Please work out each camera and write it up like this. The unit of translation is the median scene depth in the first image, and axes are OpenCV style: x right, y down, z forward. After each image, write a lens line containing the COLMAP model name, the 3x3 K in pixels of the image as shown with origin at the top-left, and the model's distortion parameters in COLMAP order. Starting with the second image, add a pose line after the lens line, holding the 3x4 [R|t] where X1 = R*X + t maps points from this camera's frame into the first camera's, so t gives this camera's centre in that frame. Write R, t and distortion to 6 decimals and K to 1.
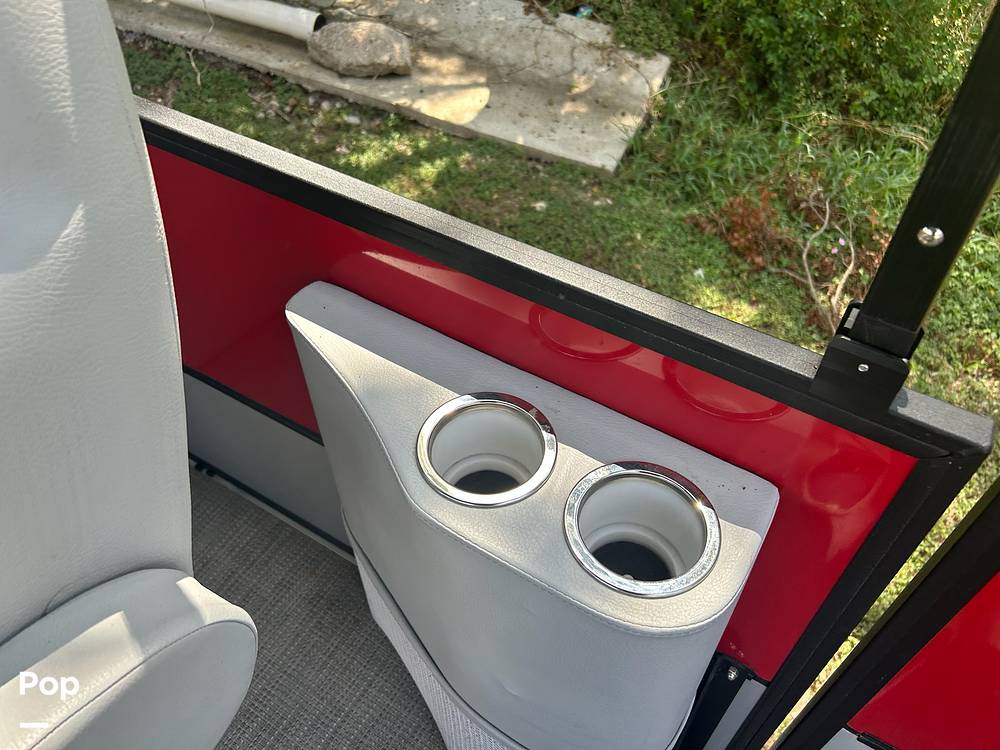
lens RADIAL K [[759.6, 0, 512.2], [0, 759.6, 373.5], [0, 0, 1]] dist [0.039135, -0.046636]
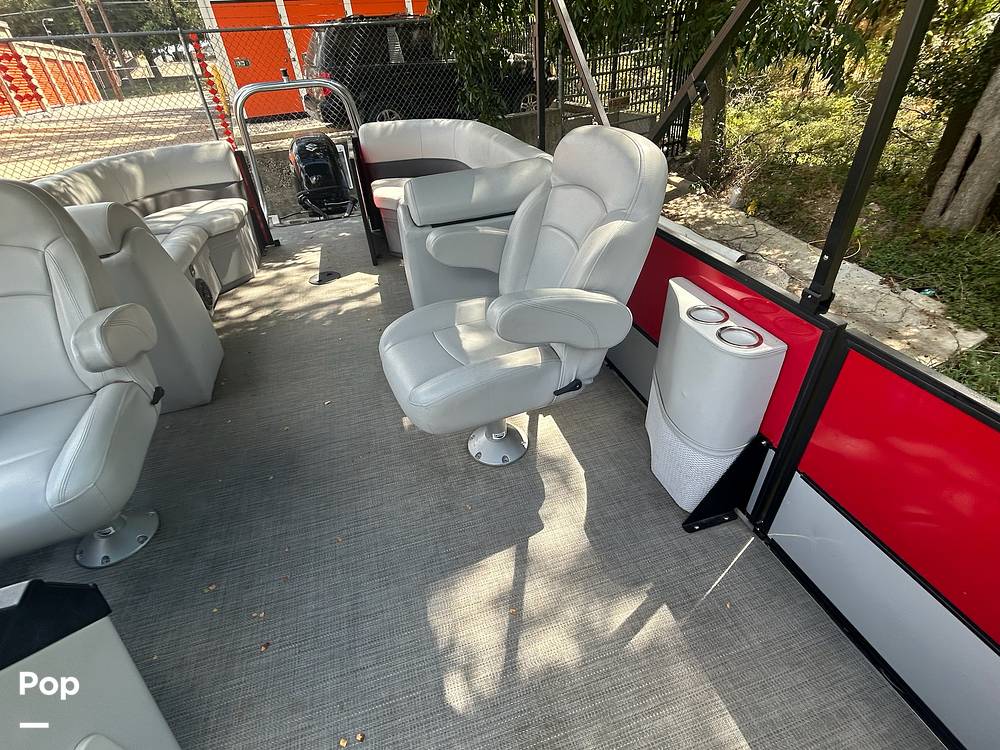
lens RADIAL K [[474.3, 0, 497.0], [0, 474.3, 374.0], [0, 0, 1]] dist [-0.005438, 0.005147]
pose [[0.734806, 0.354068, -0.578529, 0.071690], [-0.459091, 0.887491, -0.039947, 0.101251], [0.499295, 0.294951, 0.814683, -0.141471]]
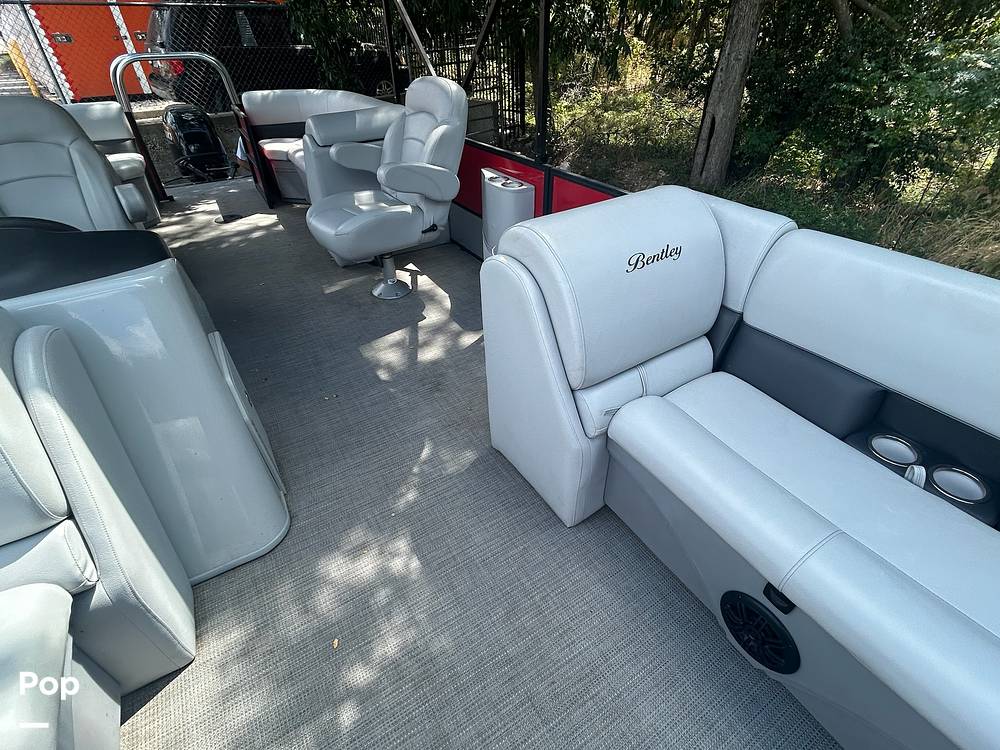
lens RADIAL K [[474.3, 0, 497.0], [0, 474.3, 374.0], [0, 0, 1]] dist [-0.005438, 0.005147]
pose [[0.885695, 0.263284, -0.382394, 0.225466], [-0.333349, 0.933926, -0.129076, 0.252874], [0.323144, 0.241793, 0.914939, -0.271872]]
